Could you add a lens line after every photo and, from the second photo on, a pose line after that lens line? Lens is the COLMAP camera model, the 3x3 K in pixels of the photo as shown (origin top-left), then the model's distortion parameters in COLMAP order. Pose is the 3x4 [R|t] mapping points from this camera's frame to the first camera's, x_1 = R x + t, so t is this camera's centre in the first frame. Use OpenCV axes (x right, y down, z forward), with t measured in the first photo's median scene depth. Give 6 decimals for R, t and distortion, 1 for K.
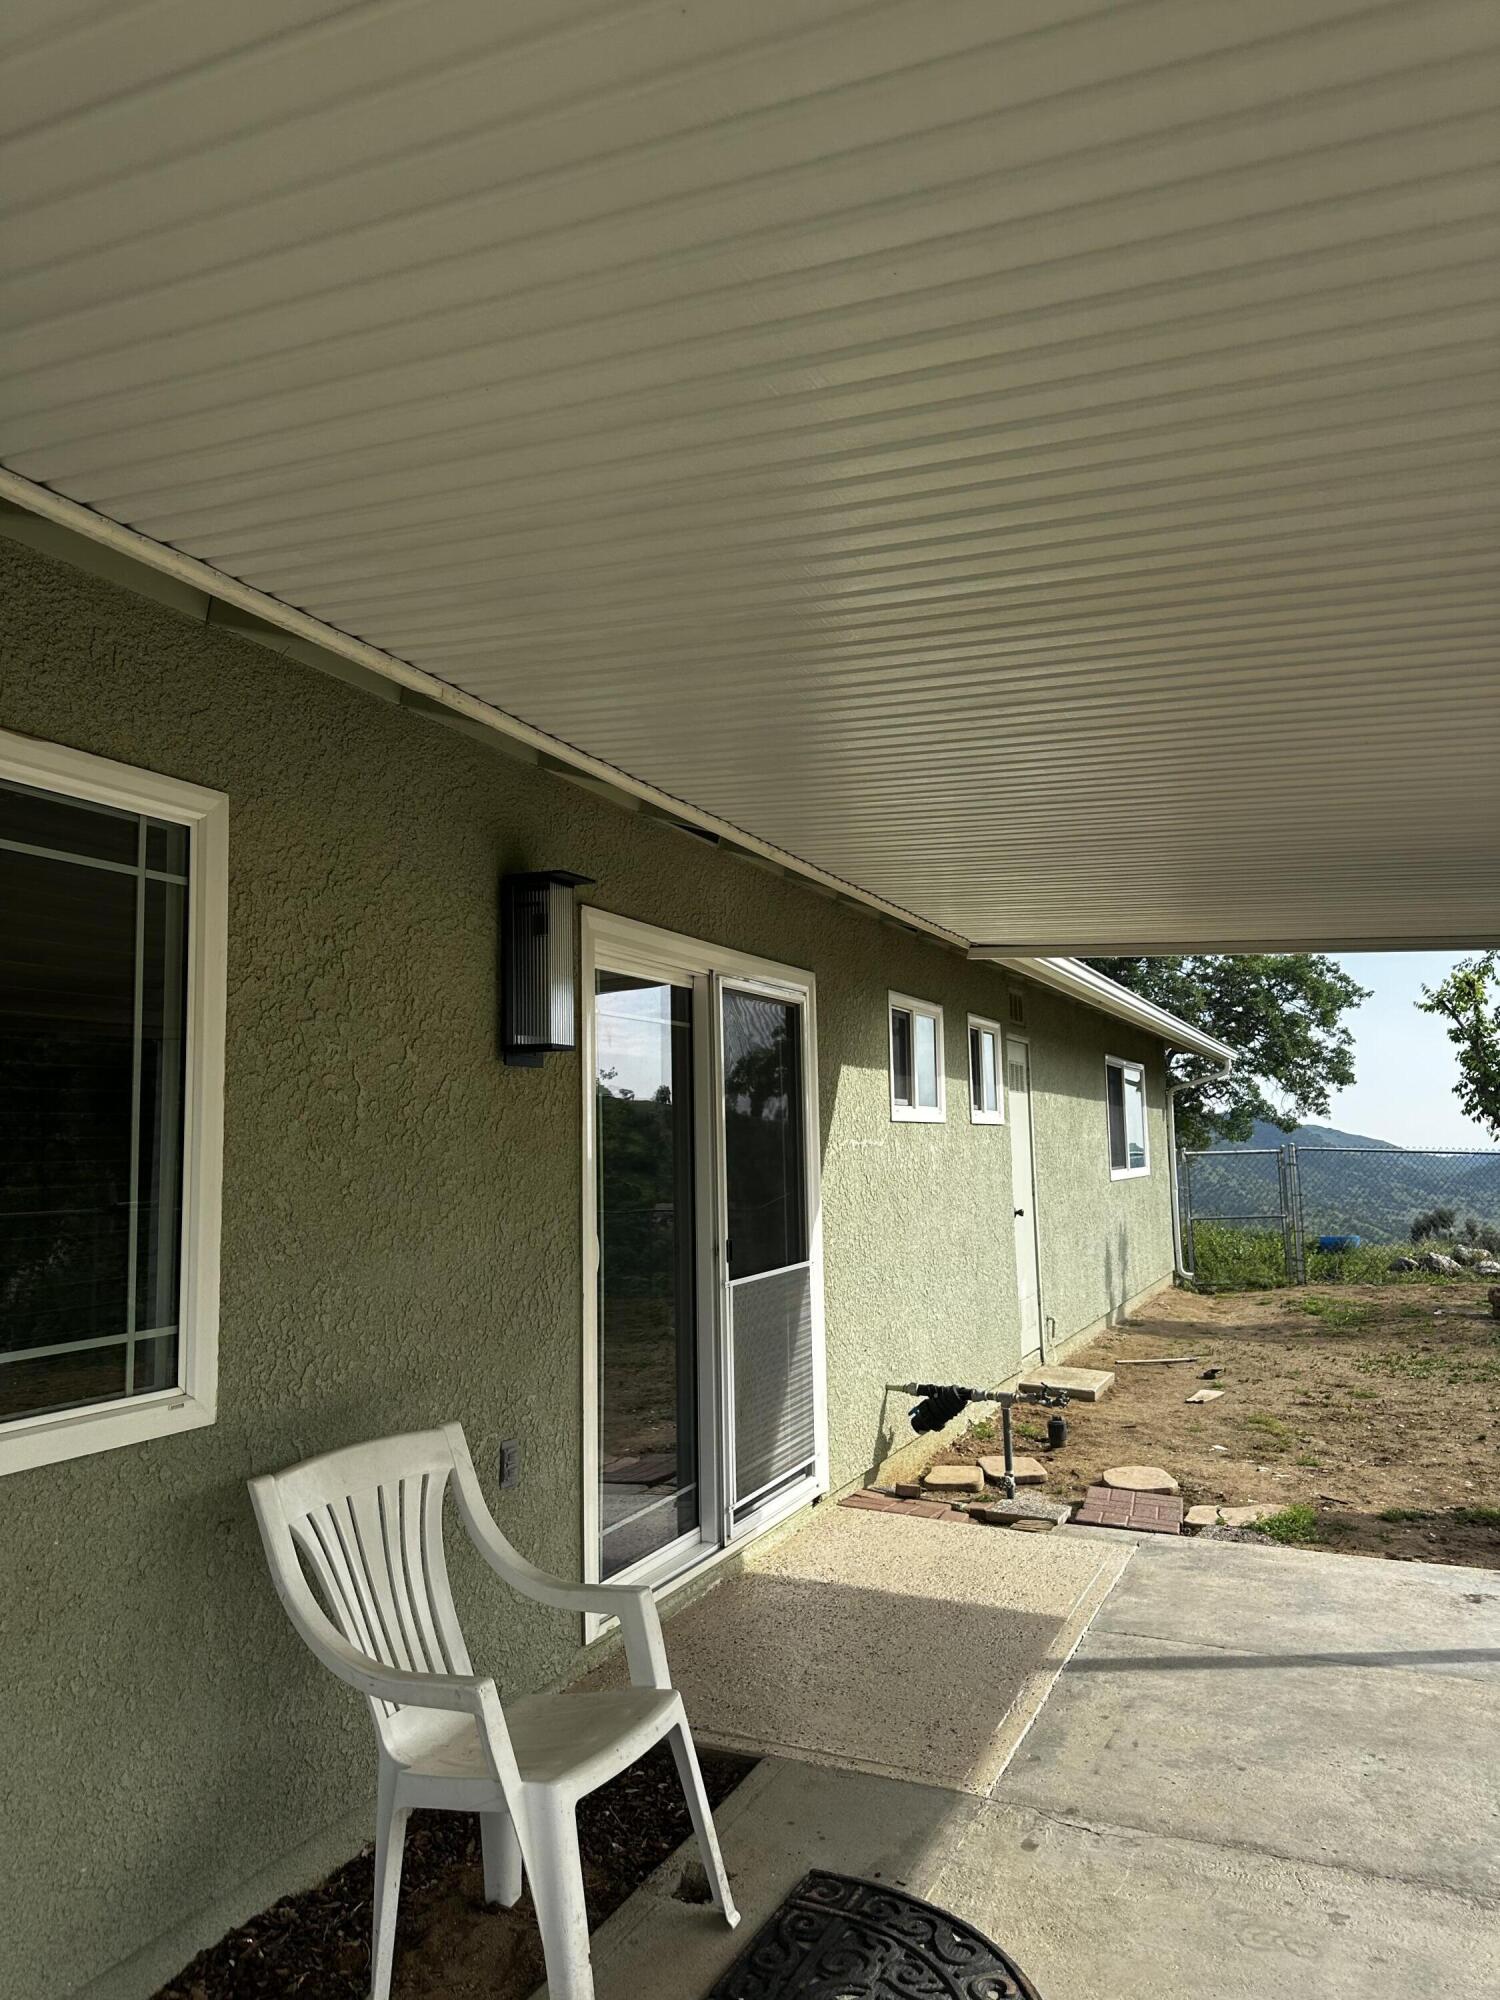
lens RADIAL K [[1404.6, 0, 738.4], [0, 1404.6, 1006.3], [0, 0, 1]] dist [0.050945, -0.064181]
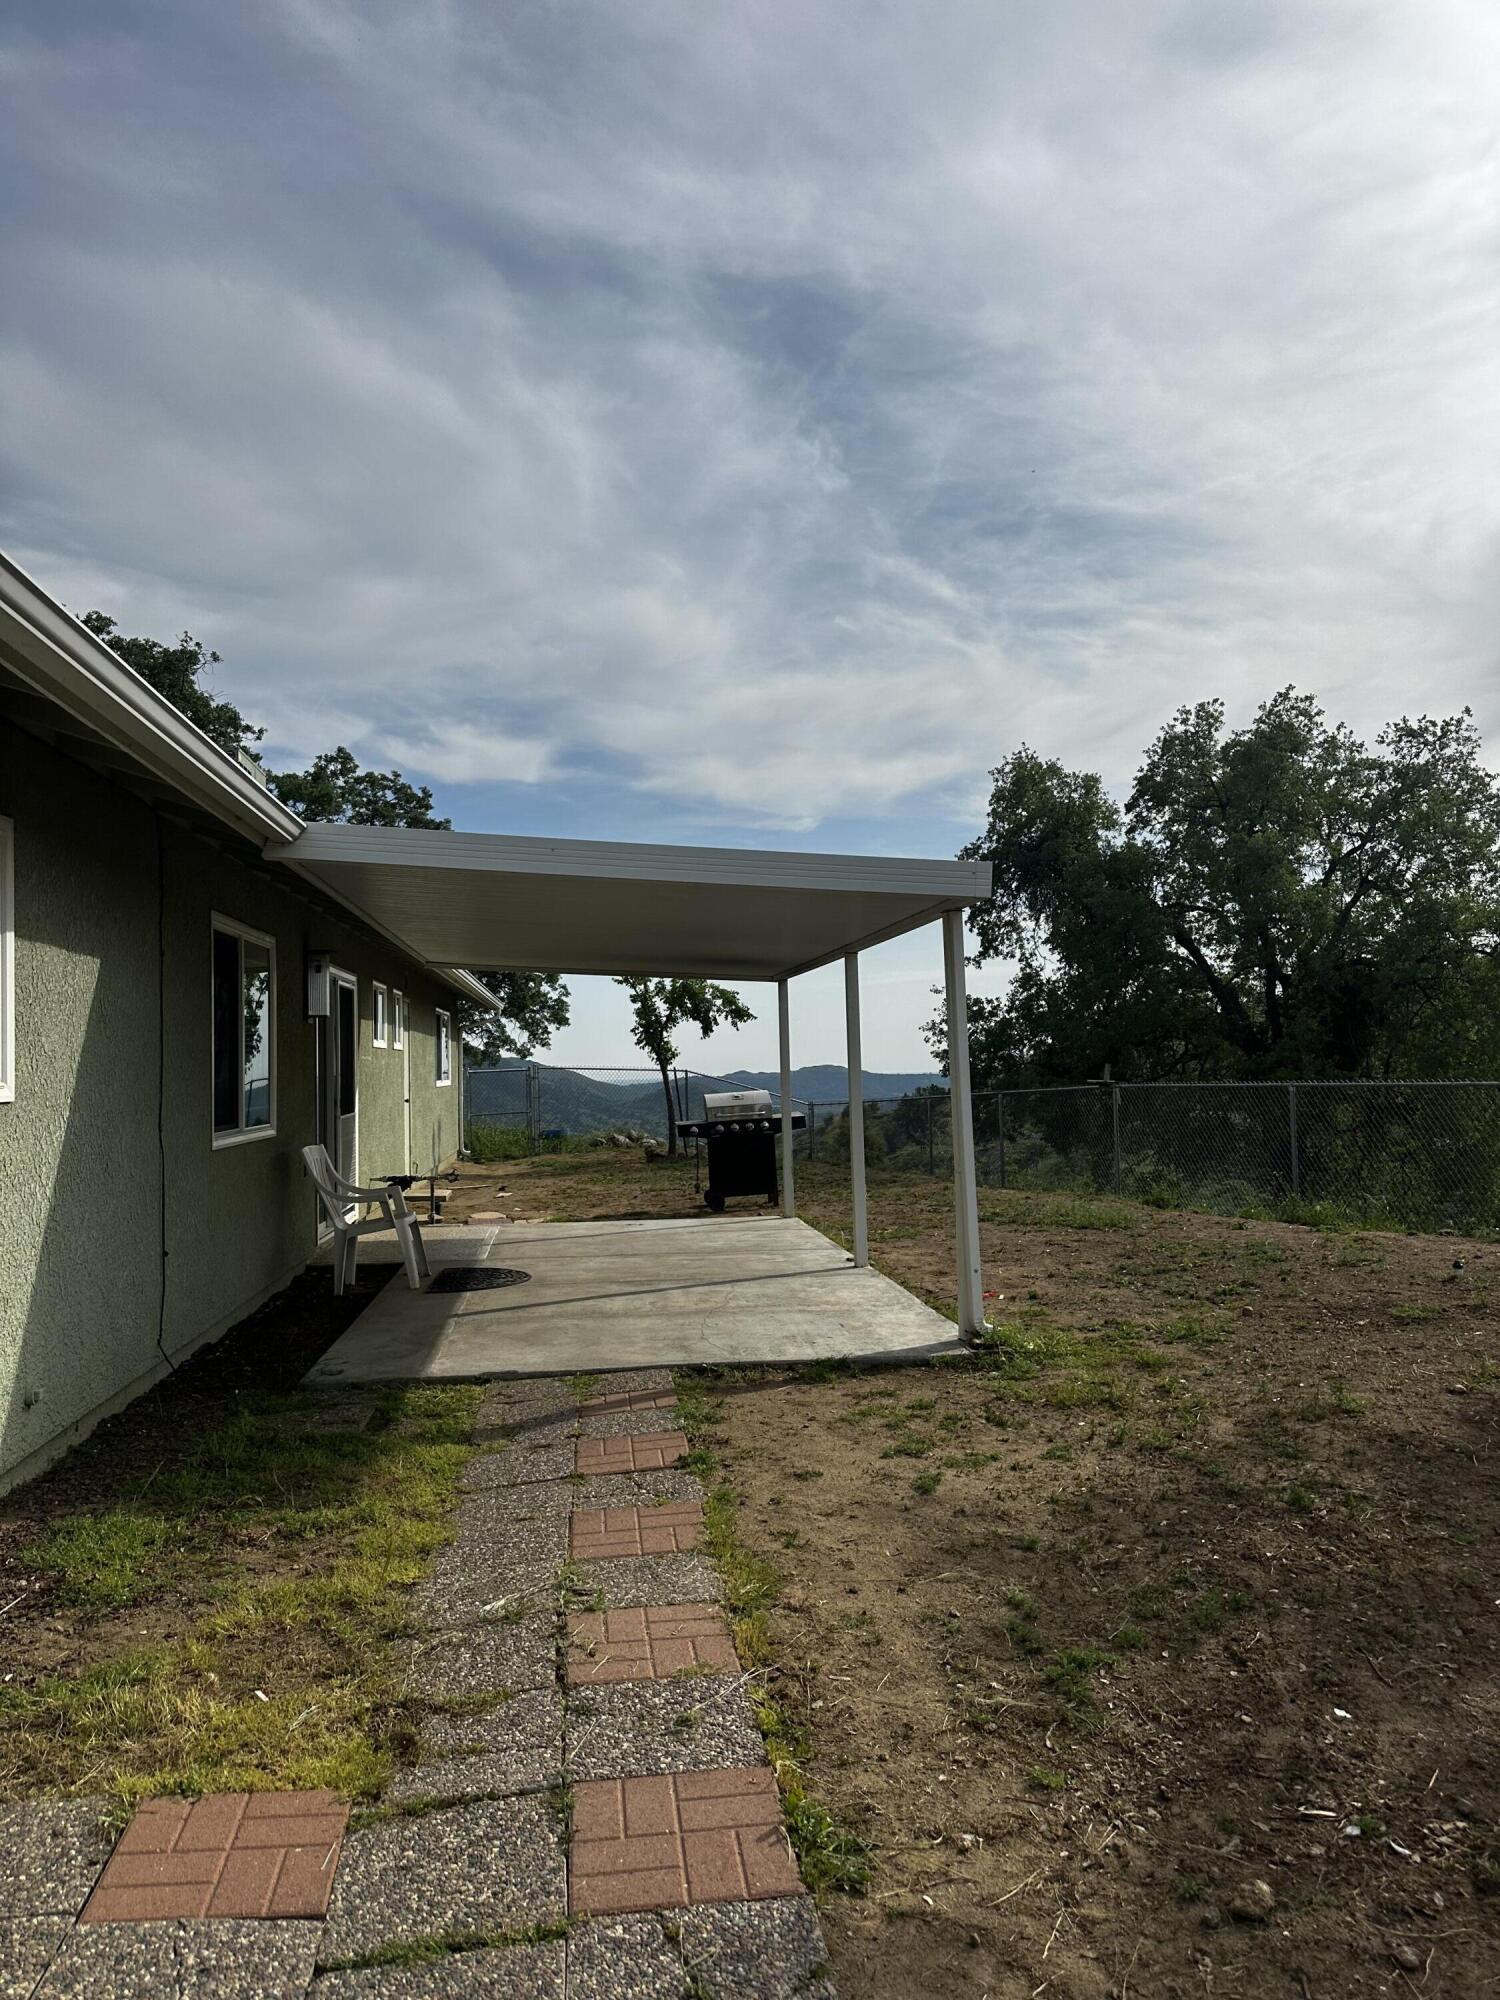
lens RADIAL K [[1404.6, 0, 738.4], [0, 1404.6, 1006.3], [0, 0, 1]] dist [0.050945, -0.064181]
pose [[0.856883, 0.025004, 0.514904, -0.215209], [-0.049815, 0.998165, 0.034429, -0.031112], [-0.513098, -0.055152, 0.856556, -0.431837]]
